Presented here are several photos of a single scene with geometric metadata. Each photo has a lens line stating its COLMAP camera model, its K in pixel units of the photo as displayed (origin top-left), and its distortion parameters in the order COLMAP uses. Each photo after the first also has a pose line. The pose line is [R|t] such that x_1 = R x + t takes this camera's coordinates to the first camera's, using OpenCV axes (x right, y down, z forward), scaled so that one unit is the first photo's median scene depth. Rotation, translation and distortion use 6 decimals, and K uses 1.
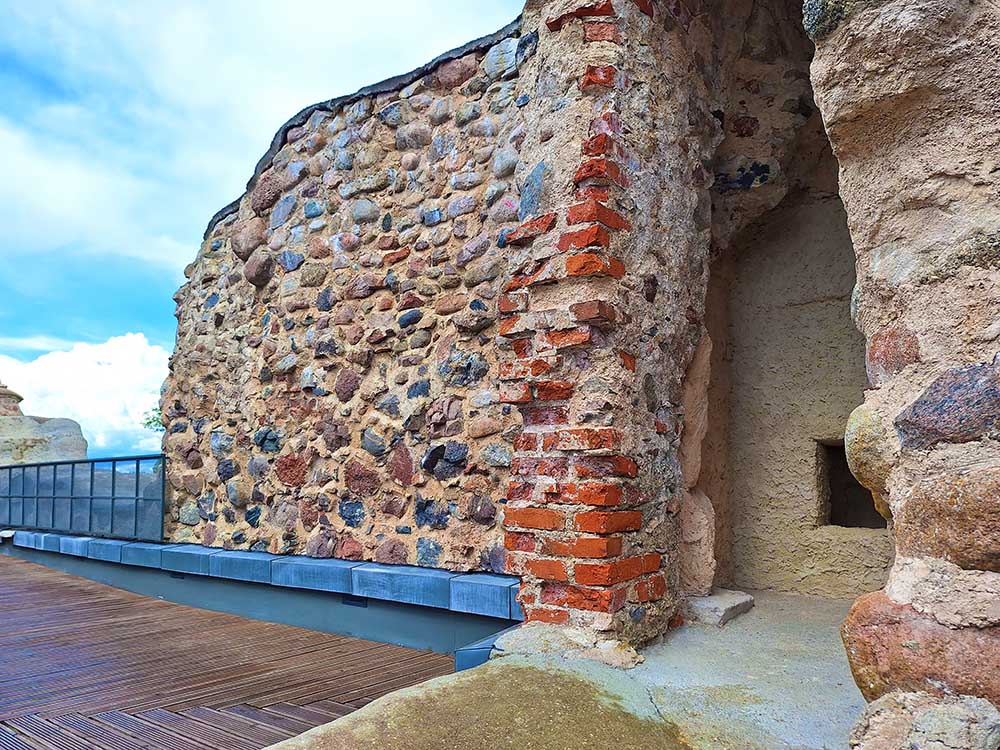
lens RADIAL K [[728.3, 0, 430.0], [0, 728.3, 406.8], [0, 0, 1]] dist [0.075735, -0.002452]
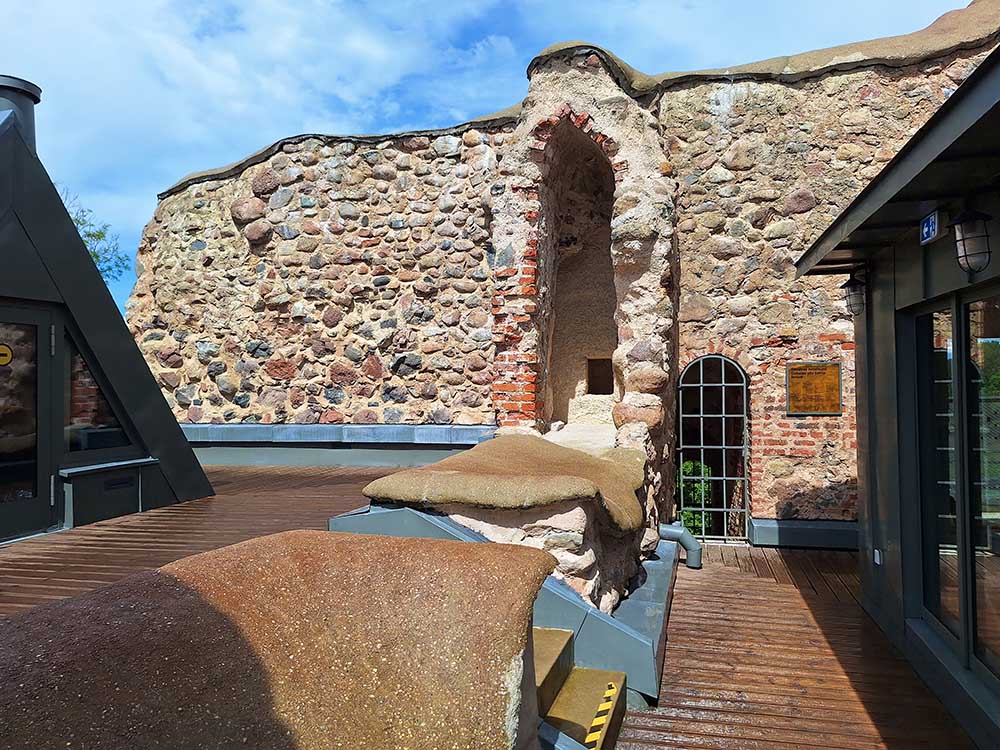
lens RADIAL K [[693.0, 0, 500.0], [0, 693.0, 375.0], [0, 0, 1]] dist [0.095593, -0.123819]
pose [[0.906456, 0.008702, 0.422210, -0.447944], [-0.044657, 0.996157, 0.075344, -0.036915], [-0.419932, -0.087150, 0.903361, -0.591261]]
